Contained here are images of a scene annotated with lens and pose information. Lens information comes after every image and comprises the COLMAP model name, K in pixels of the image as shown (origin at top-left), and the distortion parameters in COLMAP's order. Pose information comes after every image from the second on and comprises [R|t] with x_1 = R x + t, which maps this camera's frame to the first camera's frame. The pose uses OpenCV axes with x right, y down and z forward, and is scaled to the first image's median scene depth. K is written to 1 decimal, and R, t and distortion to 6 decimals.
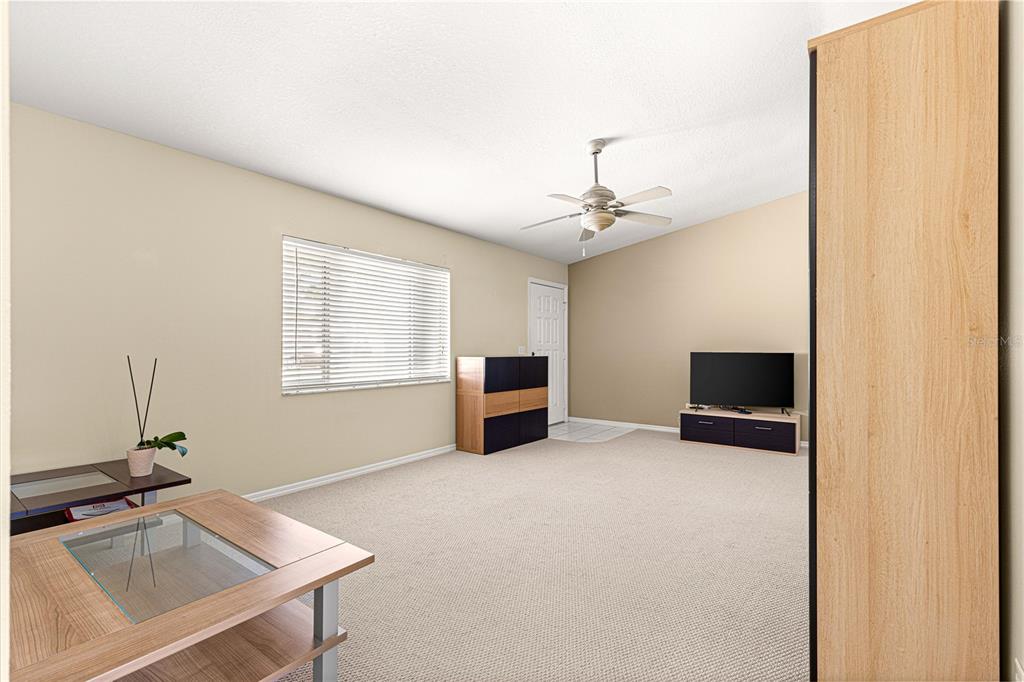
lens RADIAL K [[462.9, 0, 509.6], [0, 462.9, 346.5], [0, 0, 1]] dist [0.003659, -0.000422]
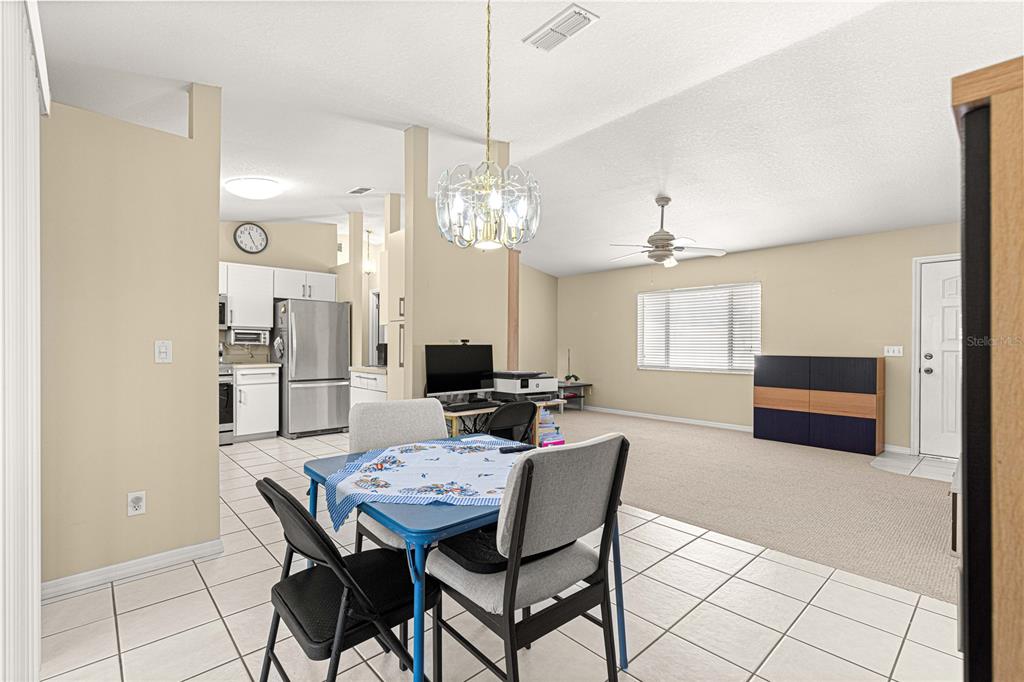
lens RADIAL K [[462.9, 0, 509.6], [0, 462.9, 346.5], [0, 0, 1]] dist [0.003659, -0.000422]
pose [[-0.186797, 0.004017, -0.982390, 1.489458], [0.000756, 0.999992, 0.003945, -0.004419], [0.982398, -0.000006, -0.186799, 0.745117]]
